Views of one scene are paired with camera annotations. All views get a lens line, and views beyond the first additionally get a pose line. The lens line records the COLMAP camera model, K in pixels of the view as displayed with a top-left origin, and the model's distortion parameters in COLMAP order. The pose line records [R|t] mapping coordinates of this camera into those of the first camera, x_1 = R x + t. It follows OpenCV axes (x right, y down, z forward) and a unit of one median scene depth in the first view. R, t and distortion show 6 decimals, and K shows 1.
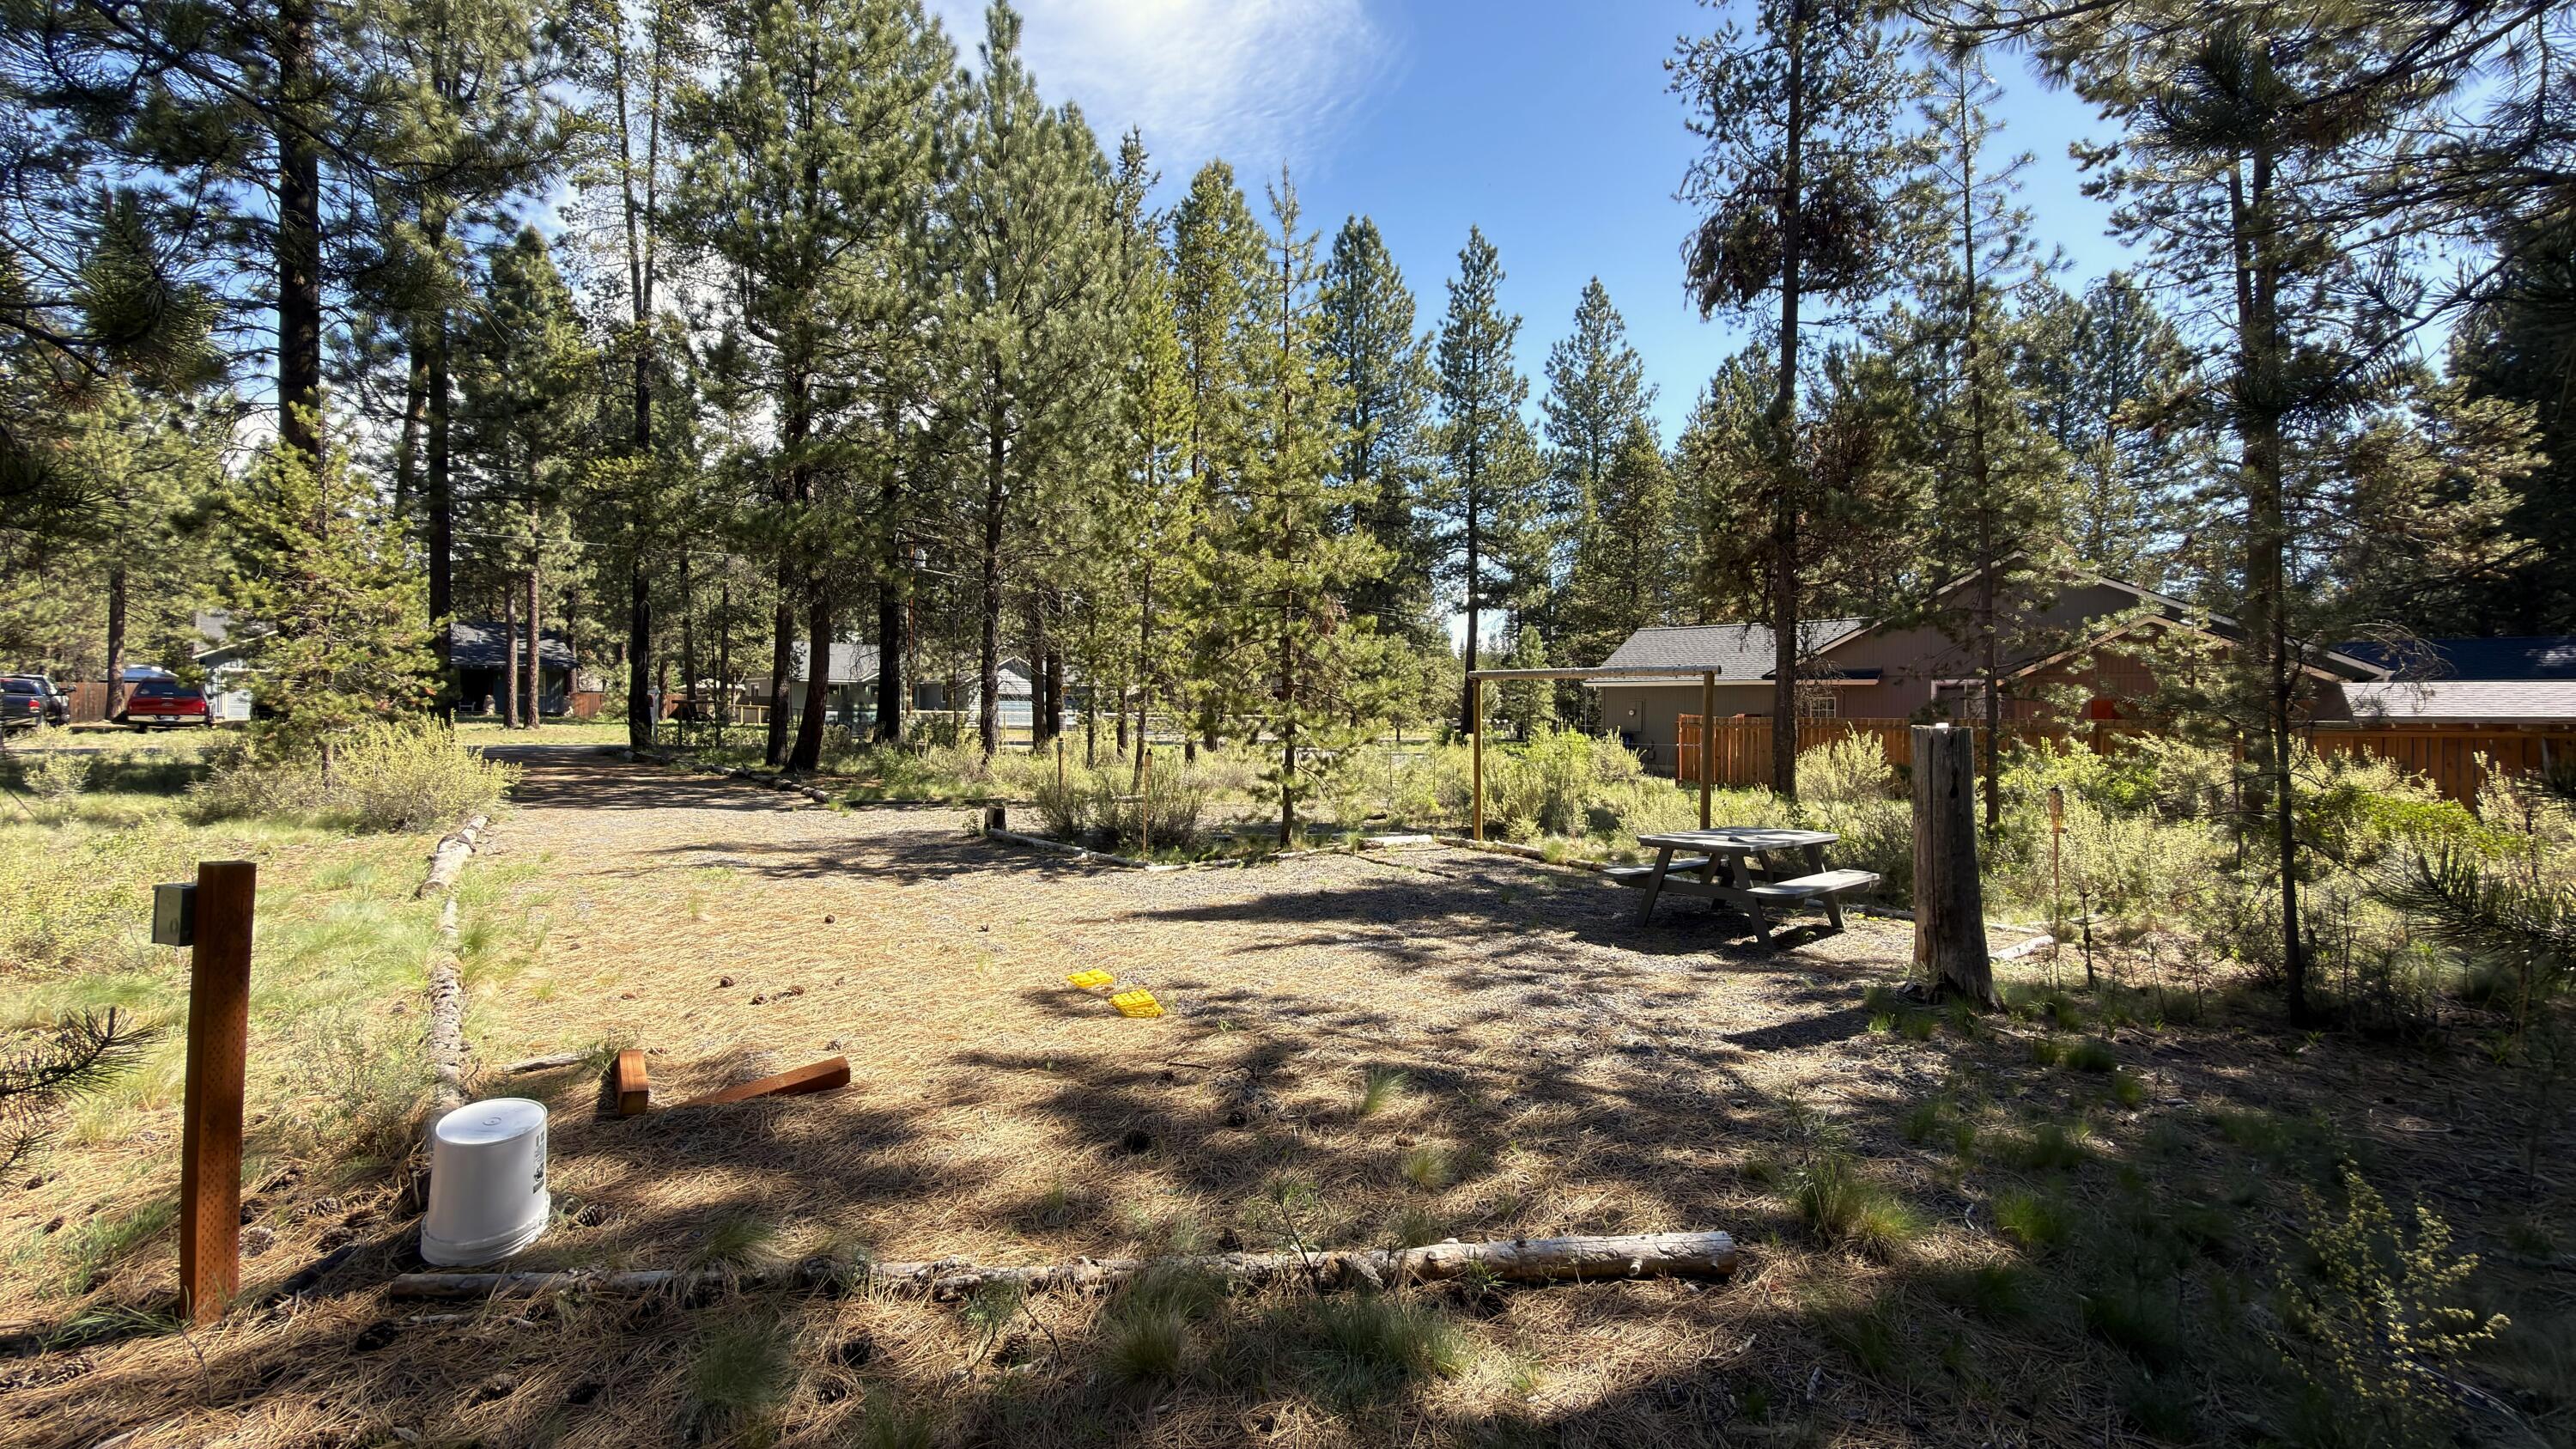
lens RADIAL K [[1032.0, 0, 1275.9], [0, 1032.0, 713.0], [0, 0, 1]] dist [0.002455, 0.000386]
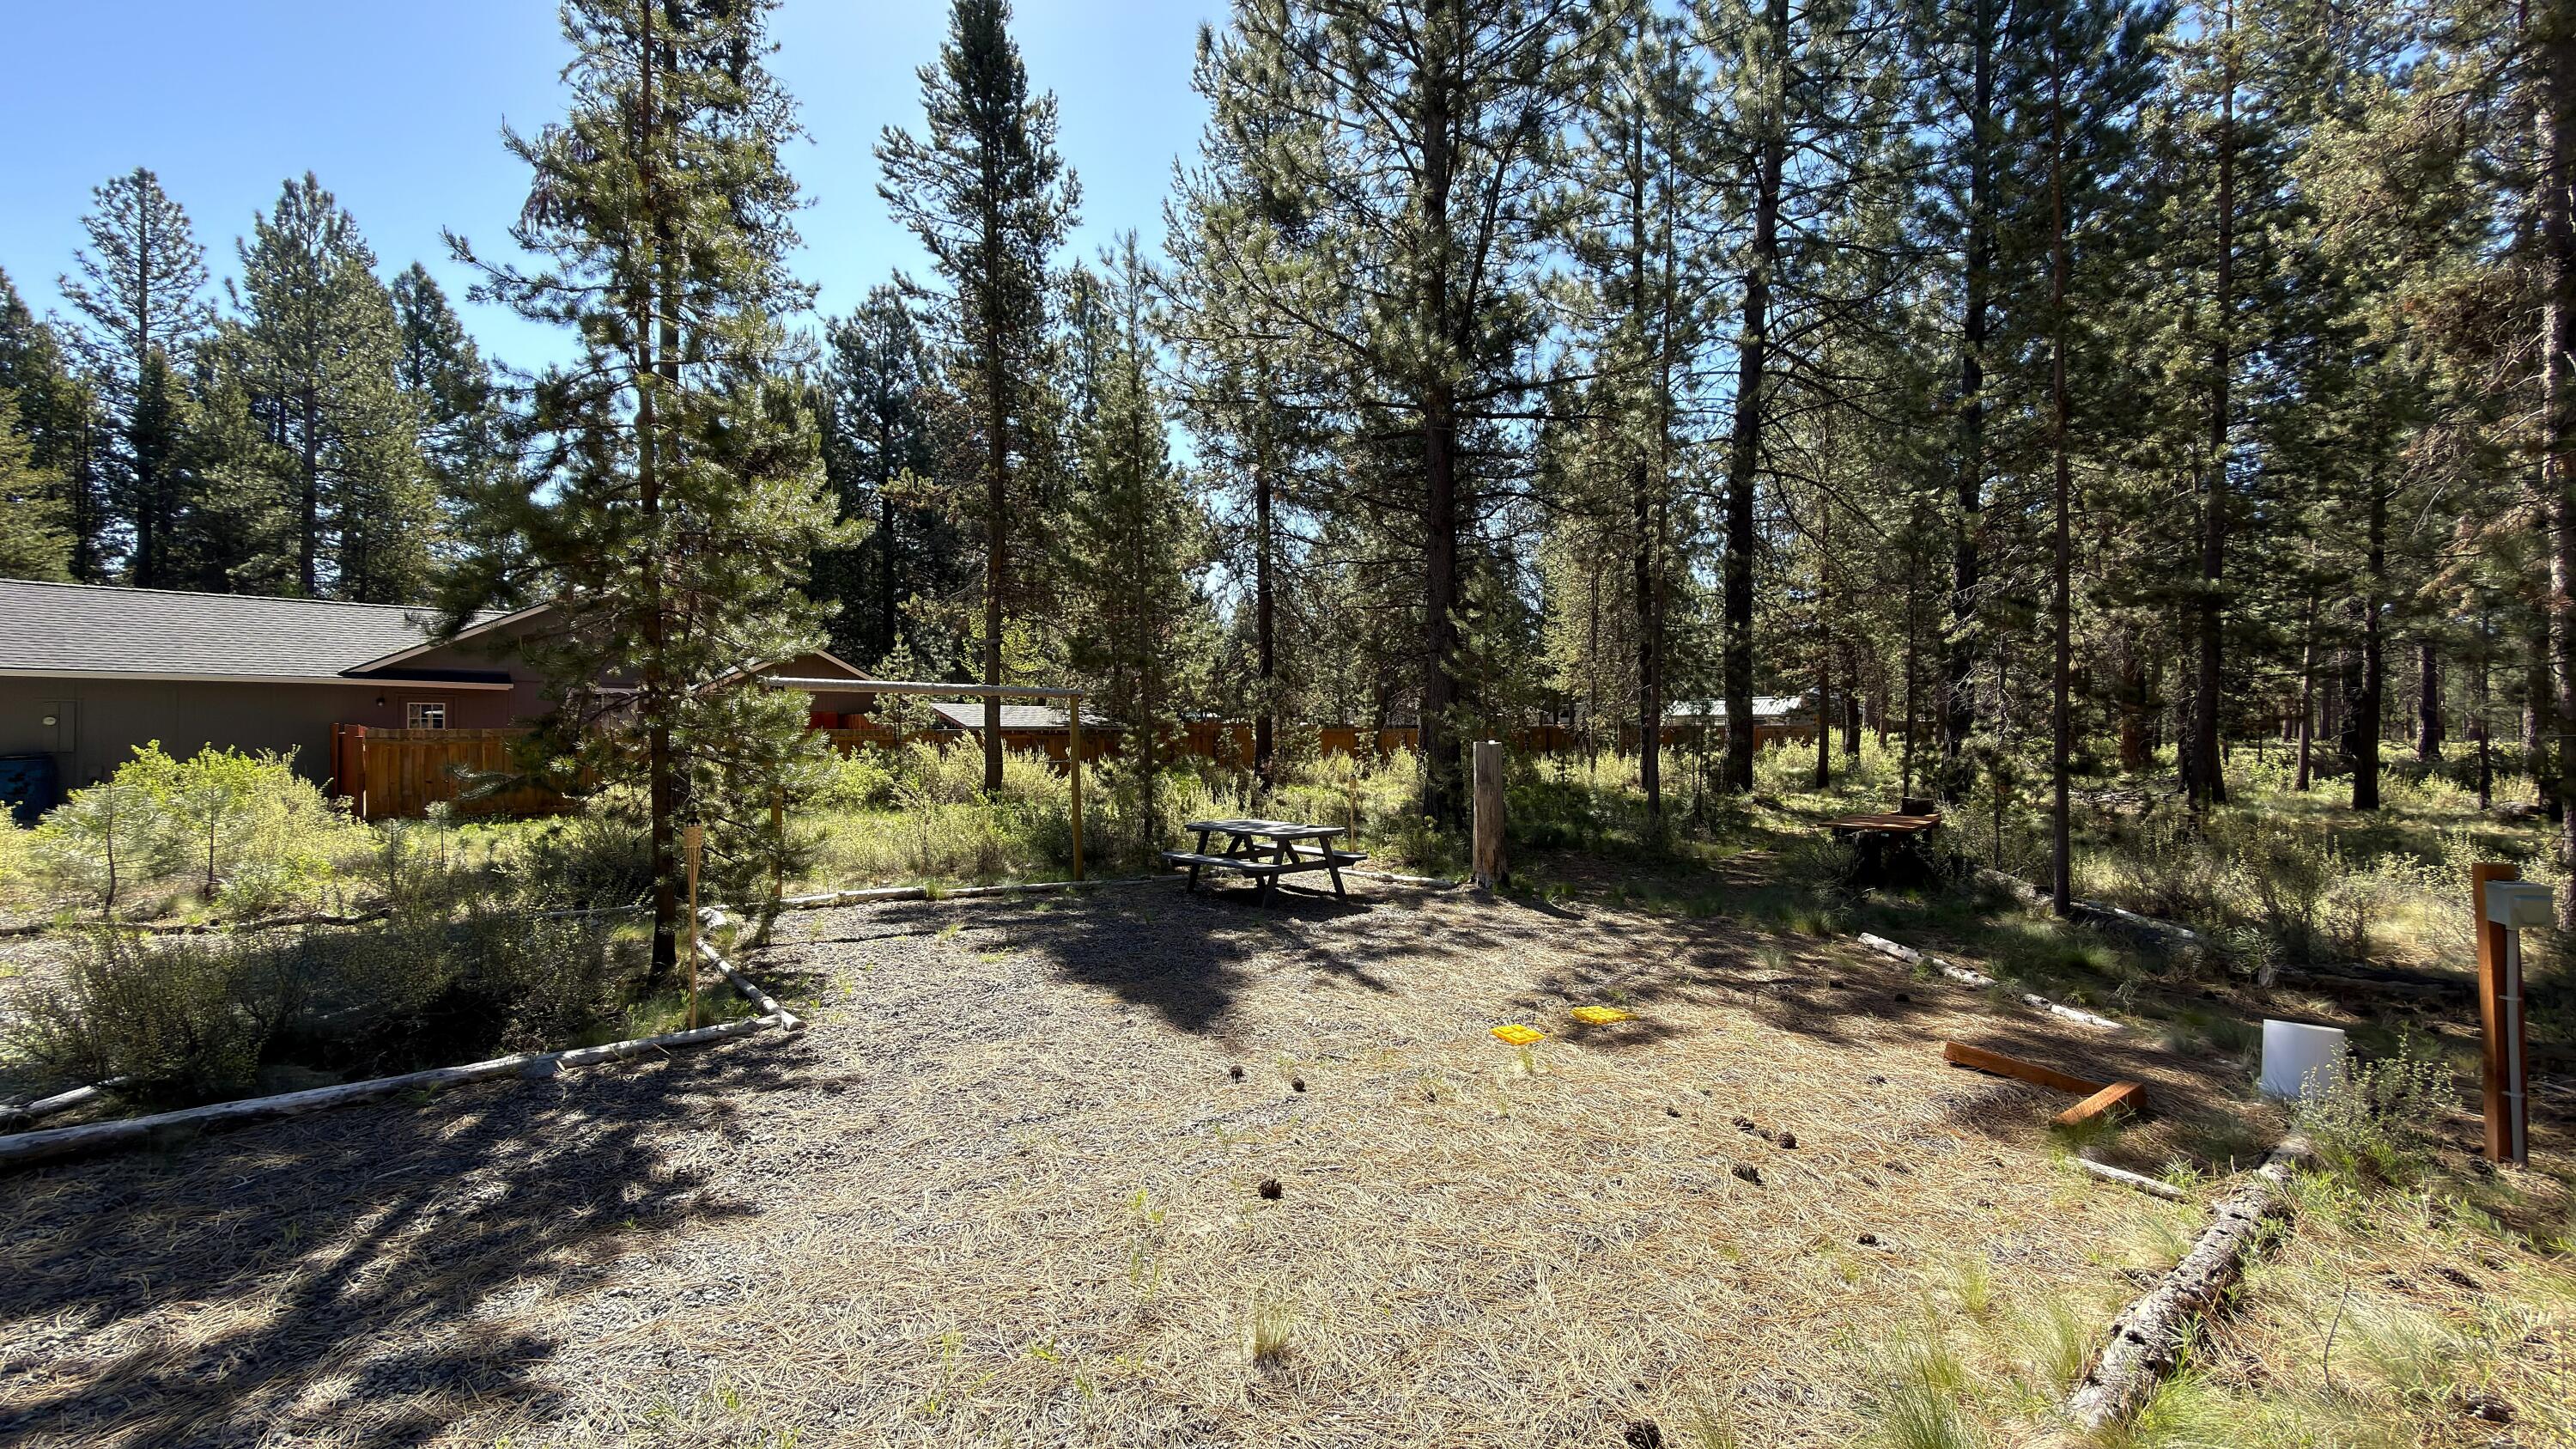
lens RADIAL K [[1032.0, 0, 1285.3], [0, 1032.0, 715.2], [0, 0, 1]] dist [0.002455, 0.000386]
pose [[0.026174, 0.005559, 0.999642, -0.343088], [-0.007202, 0.999960, -0.005373, -0.007100], [-0.999631, -0.007058, 0.026213, 0.370869]]
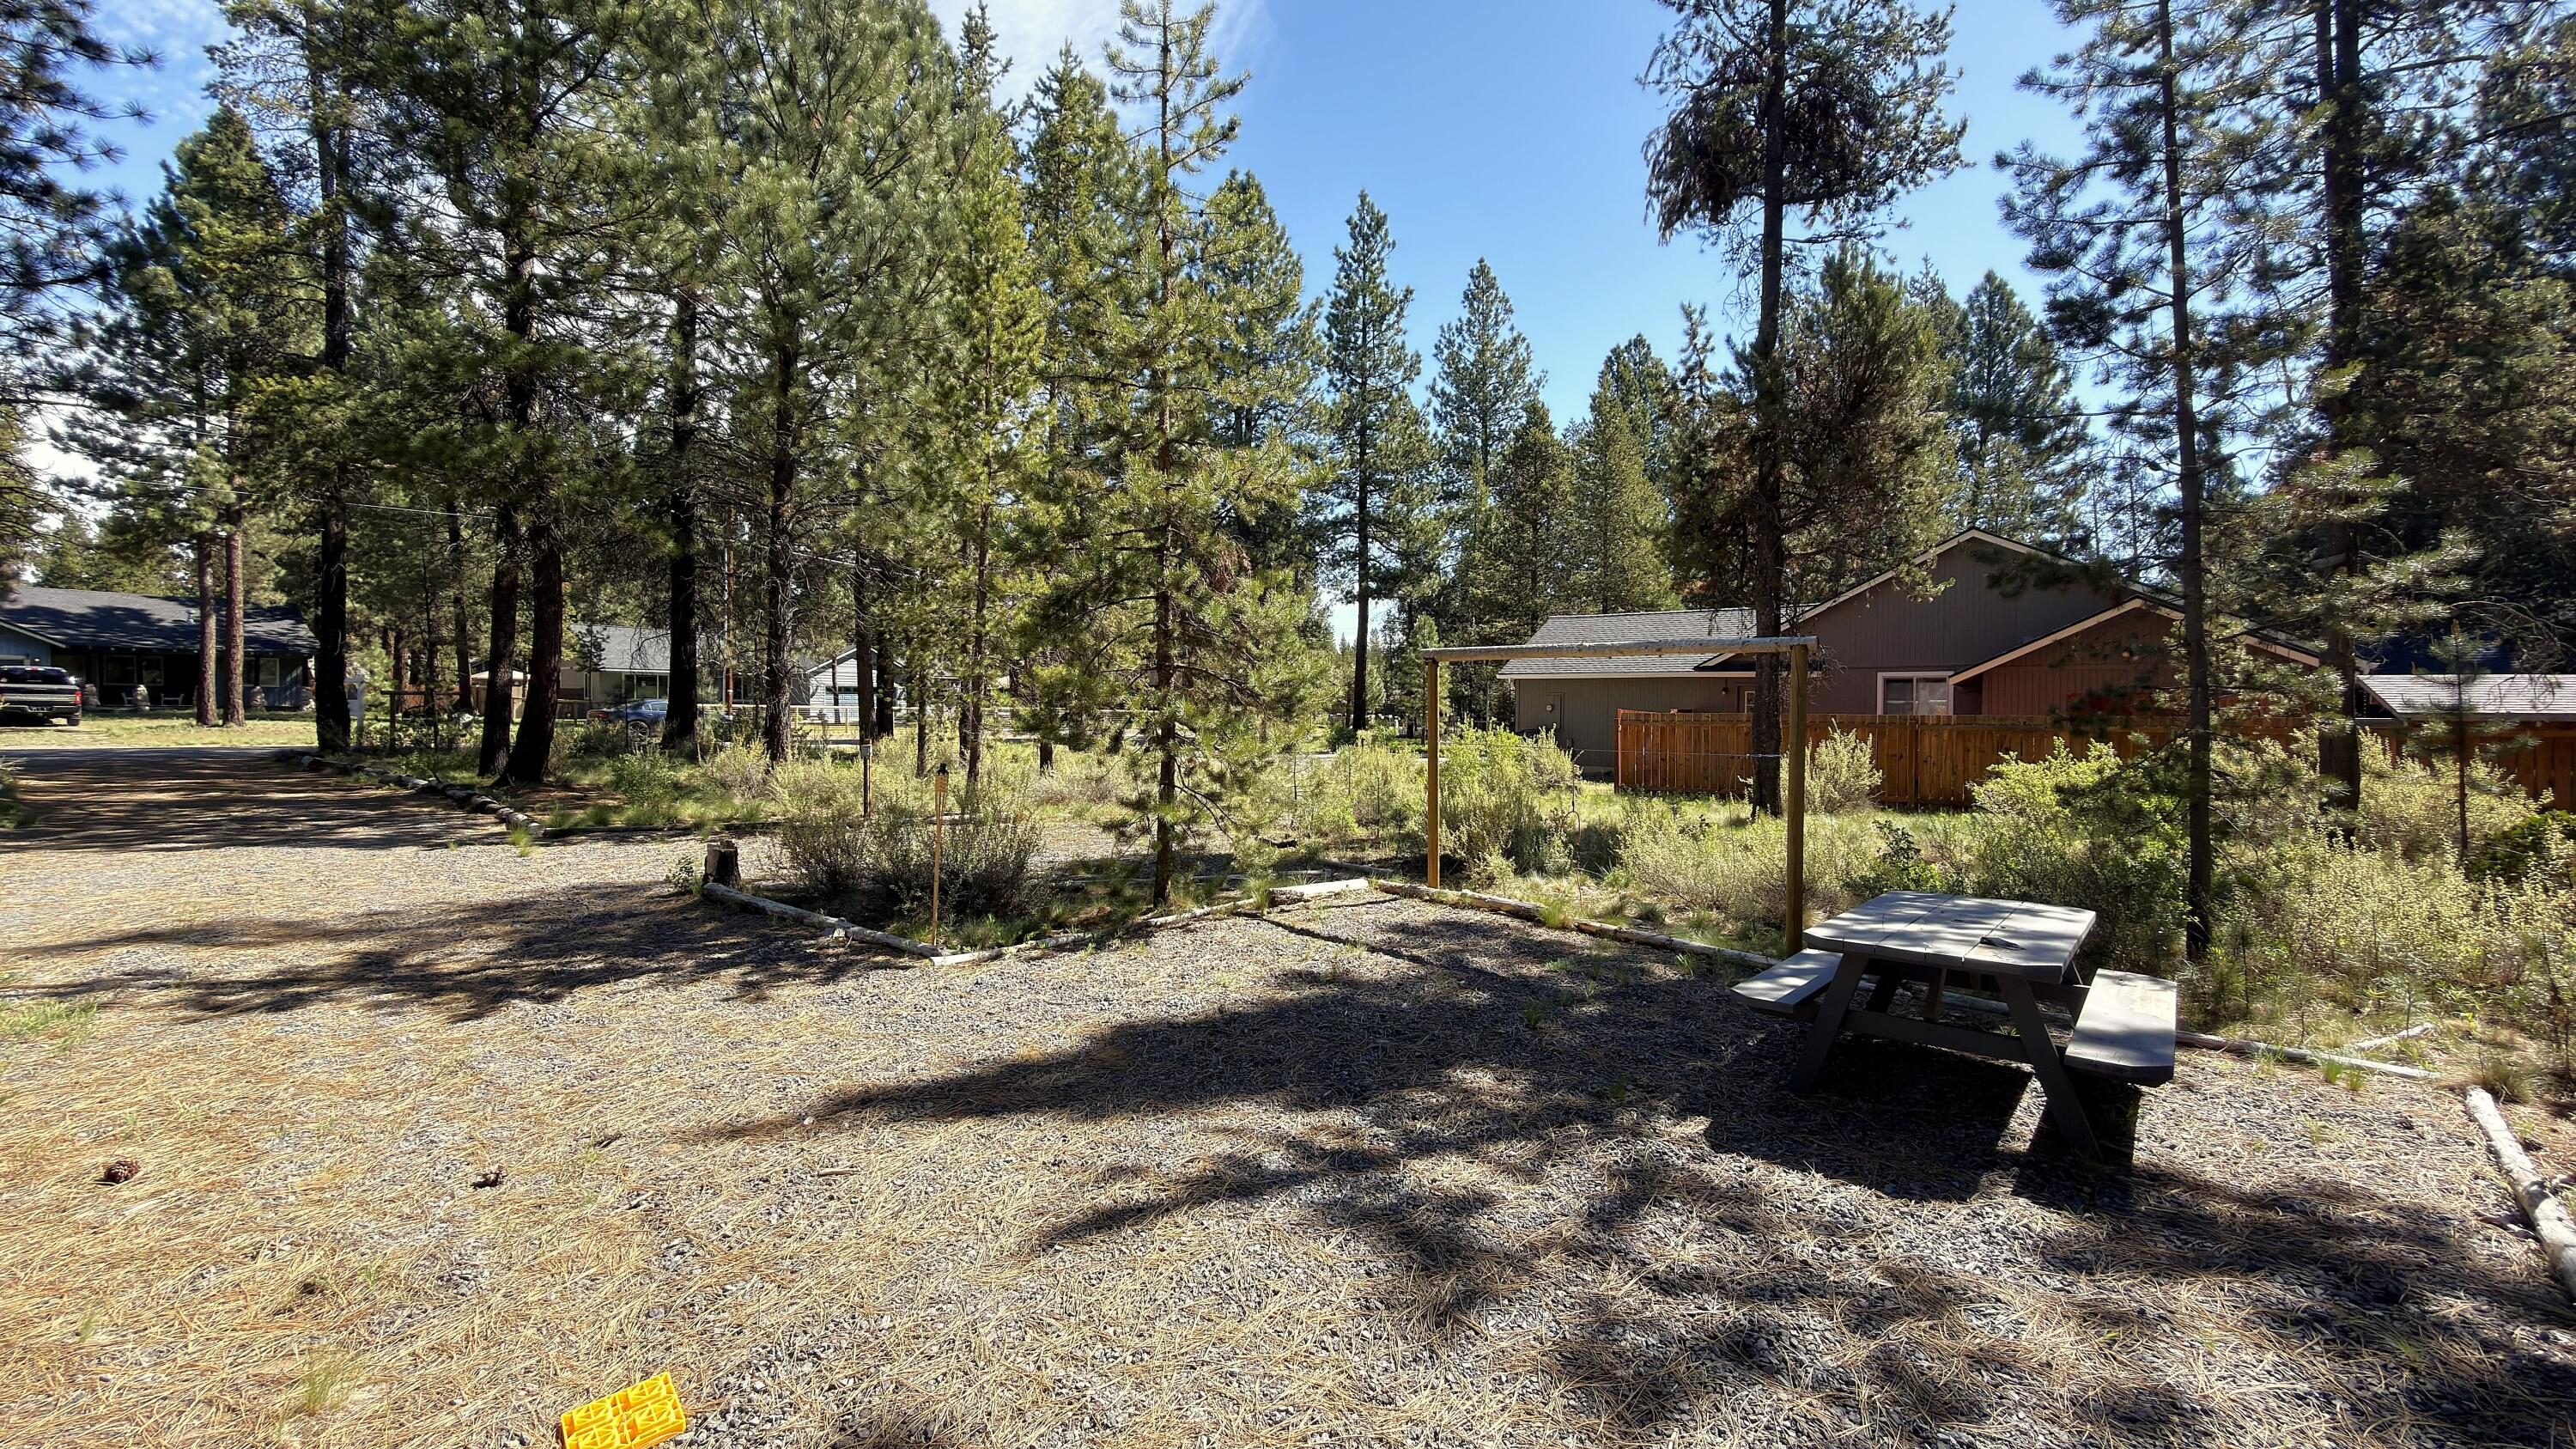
lens RADIAL K [[1032.0, 0, 1279.4], [0, 1032.0, 715.6], [0, 0, 1]] dist [0.002455, 0.000386]
pose [[0.992619, 0.000492, 0.121275, 0.002315], [-0.001393, 0.999972, 0.007346, 0.000048], [-0.121268, -0.007461, 0.992592, 0.188795]]
